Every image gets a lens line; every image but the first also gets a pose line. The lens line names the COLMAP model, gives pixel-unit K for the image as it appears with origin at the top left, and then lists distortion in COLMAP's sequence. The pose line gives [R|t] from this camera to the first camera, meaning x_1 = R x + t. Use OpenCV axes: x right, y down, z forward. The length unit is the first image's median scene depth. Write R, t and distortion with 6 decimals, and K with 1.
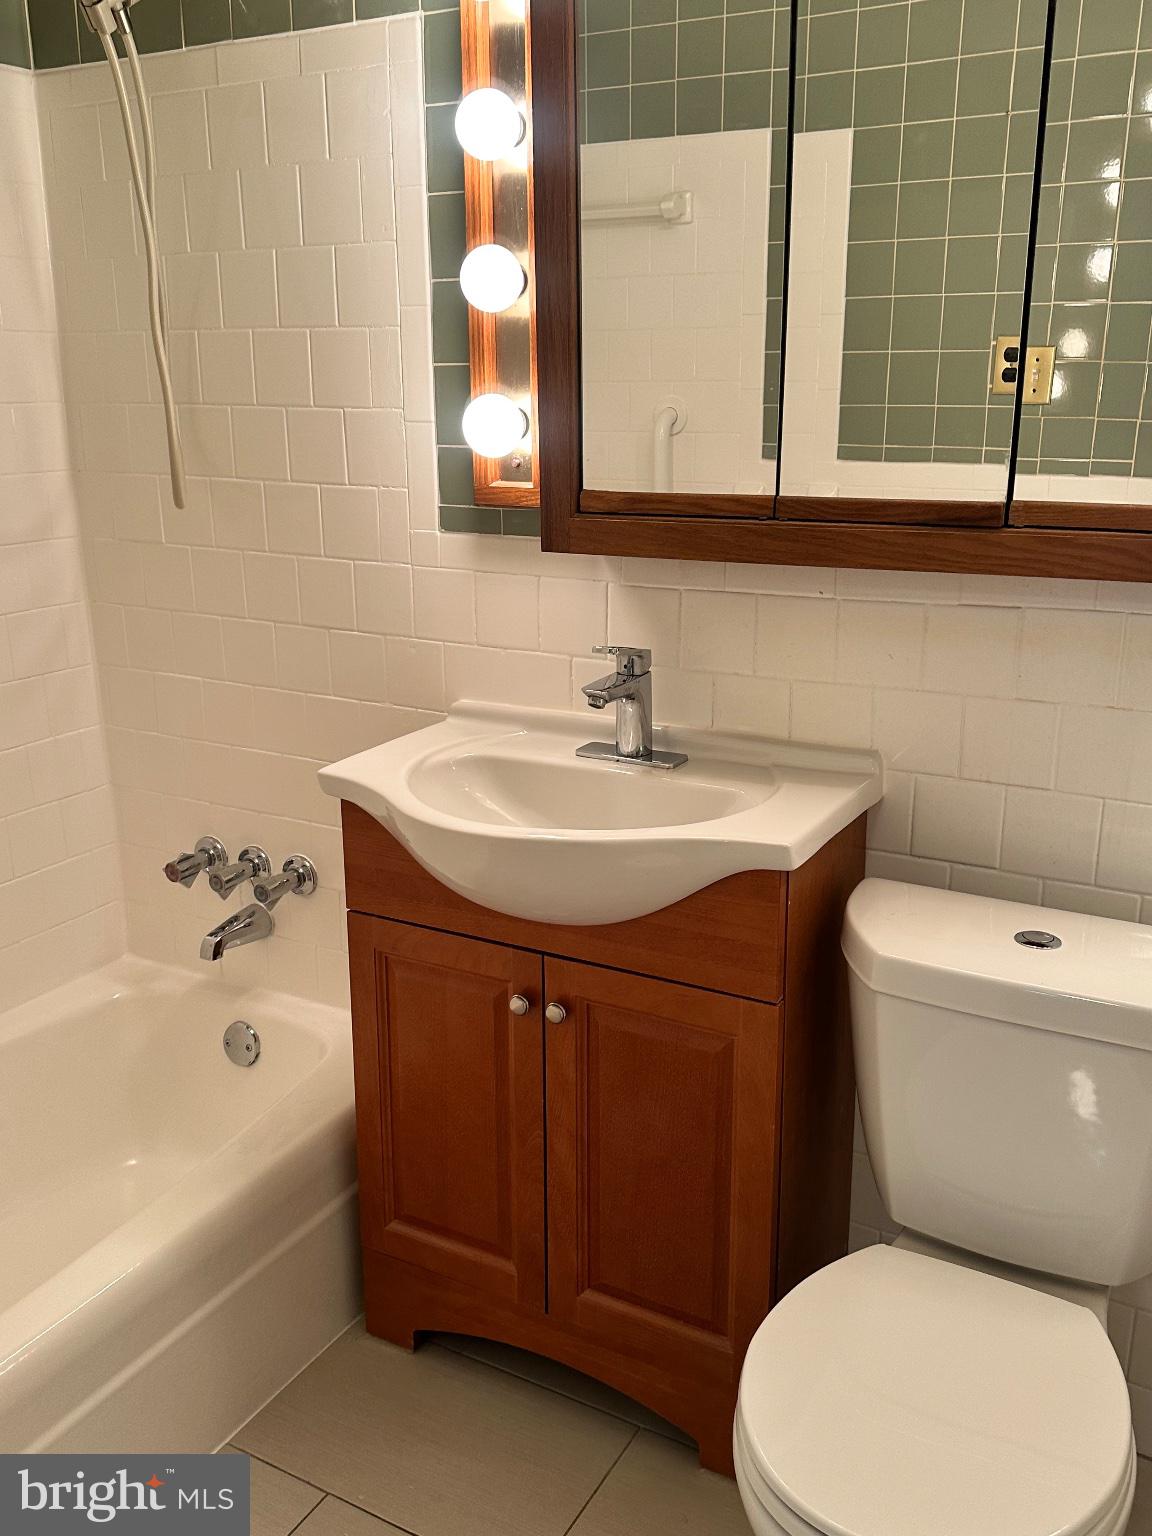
lens RADIAL K [[1357.8, 0, 560.4], [0, 1357.8, 780.3], [0, 0, 1]] dist [0.111132, -0.121969]
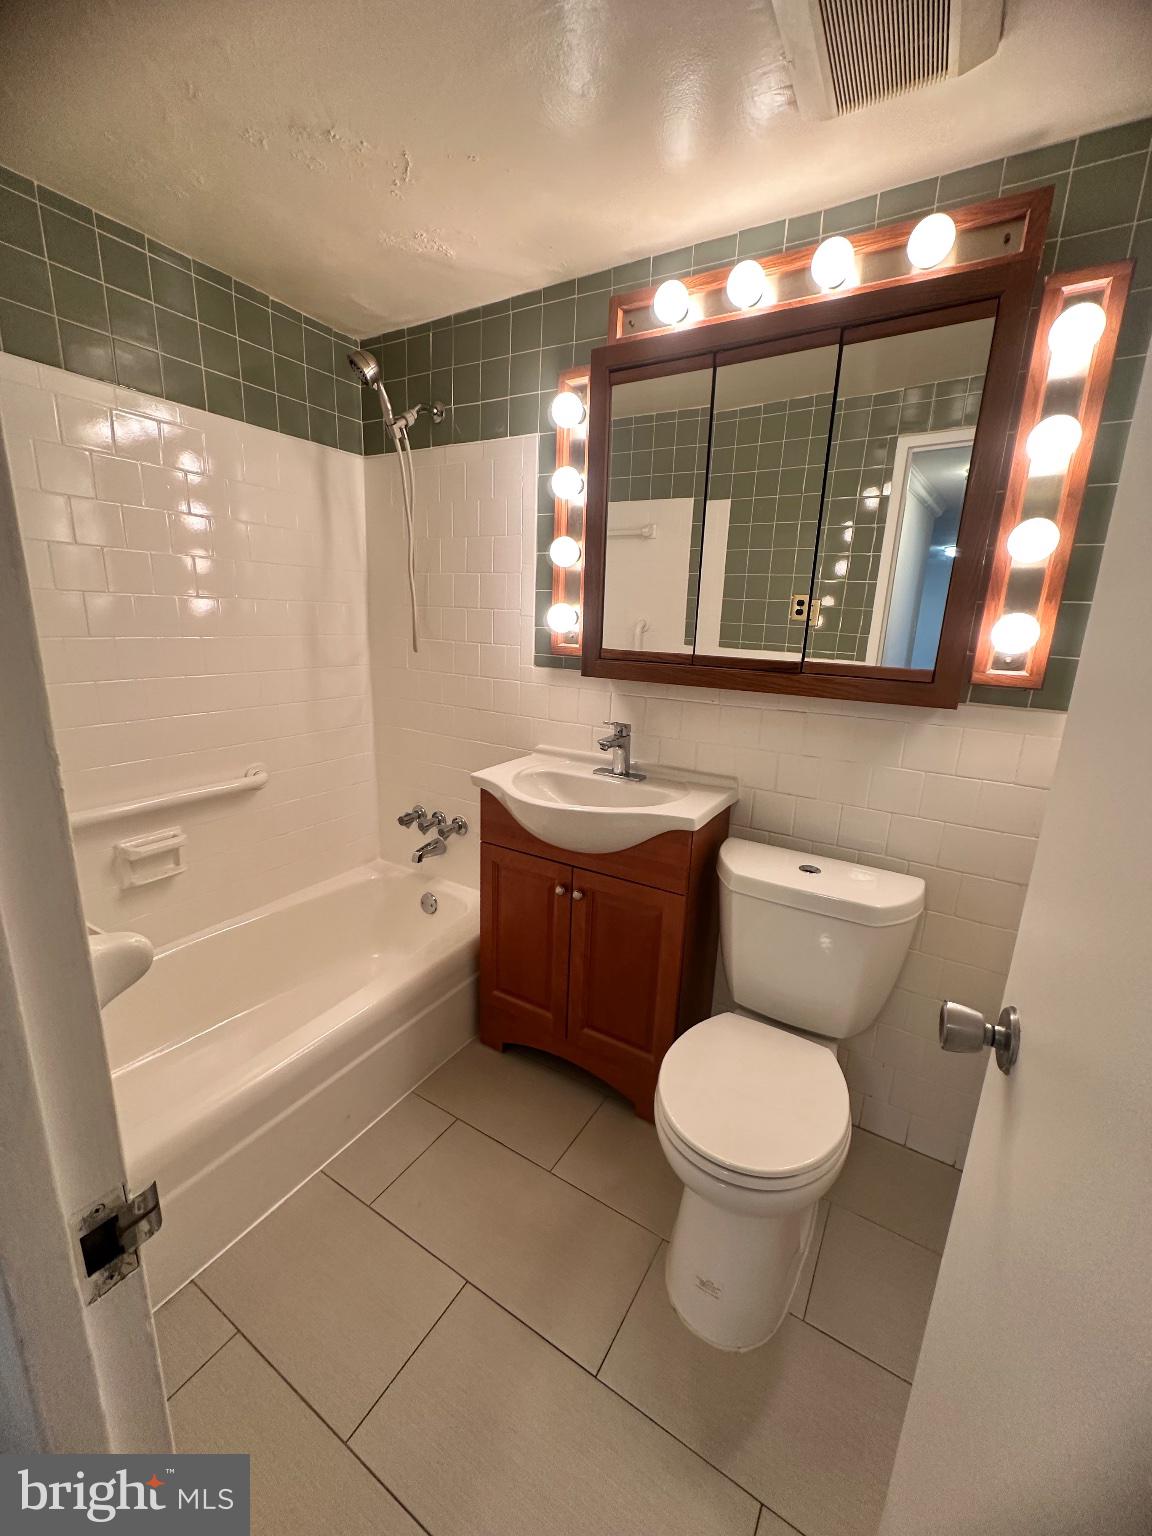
lens RADIAL K [[617.9, 0, 577.1], [0, 617.9, 769.2], [0, 0, 1]] dist [-0.004517, 0.000828]
pose [[0.998716, 0.049424, -0.011098, -0.002472], [-0.049839, 0.997921, -0.040872, 0.014589], [0.009055, 0.041372, 0.999103, 0.040943]]
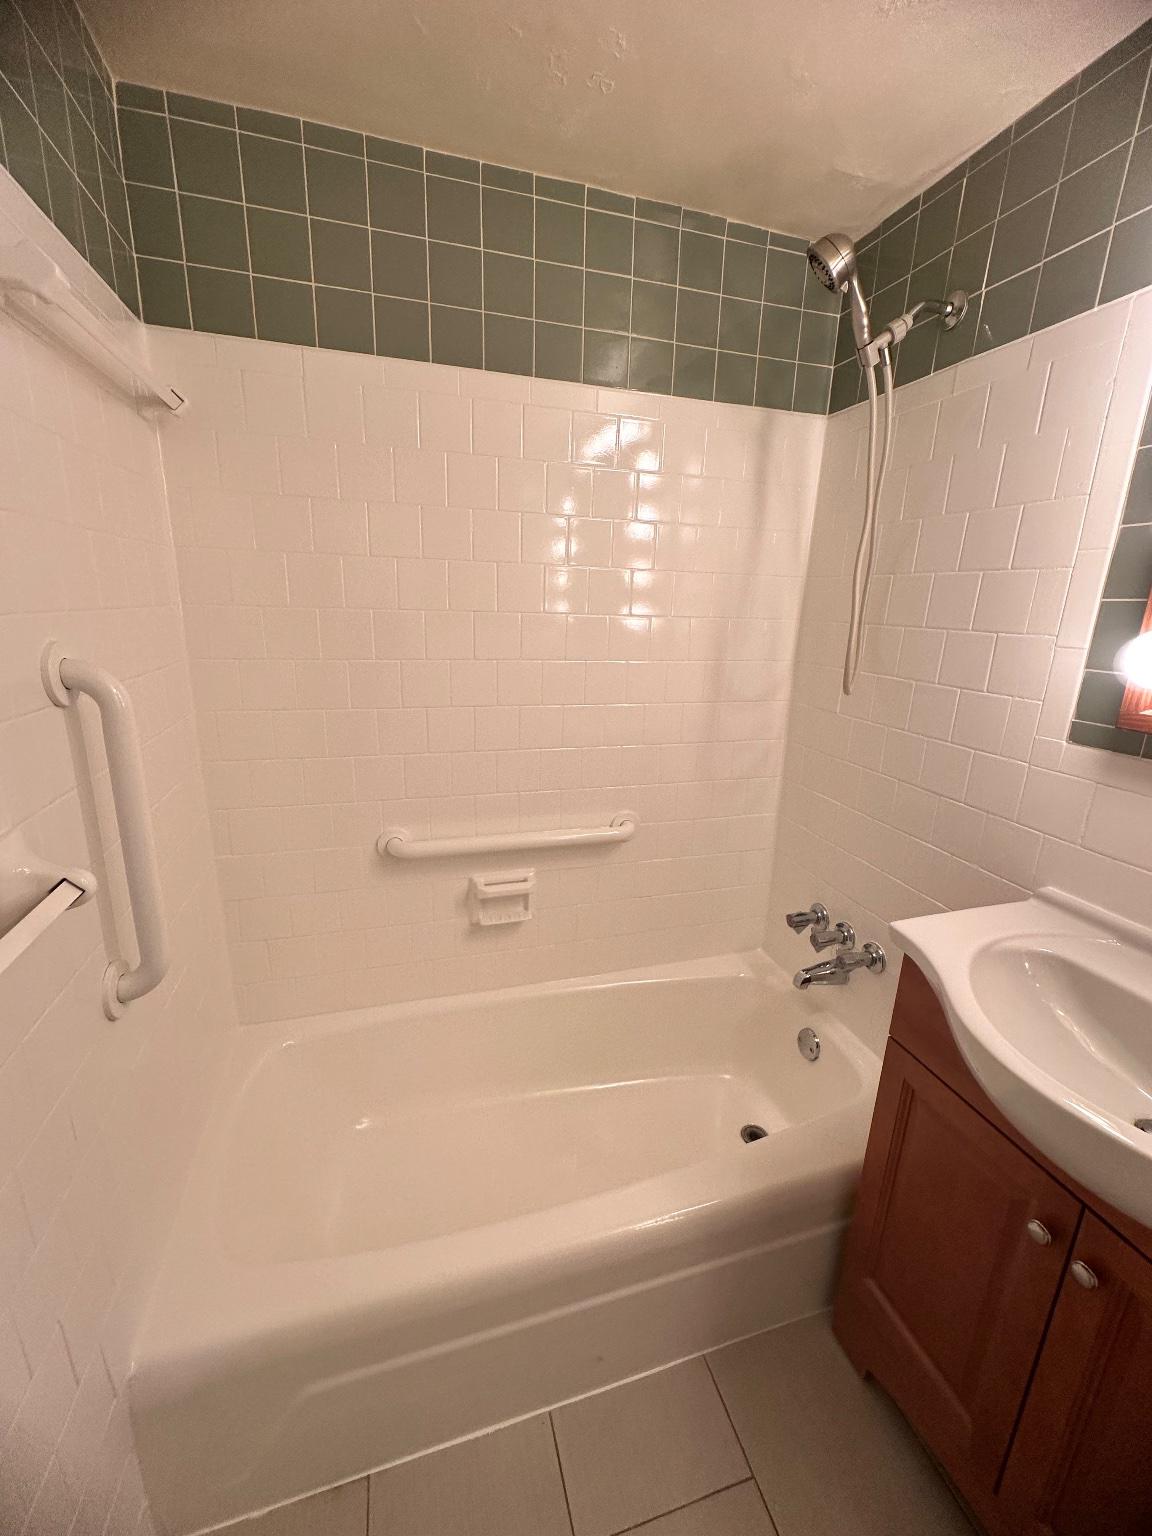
lens RADIAL K [[617.9, 0, 574.6], [0, 617.9, 768.8], [0, 0, 1]] dist [-0.004517, 0.000828]
pose [[0.725531, 0.207337, -0.656213, -0.046056], [-0.228507, 0.972017, 0.054473, -0.099401], [0.649145, 0.110427, 0.752607, 0.361534]]
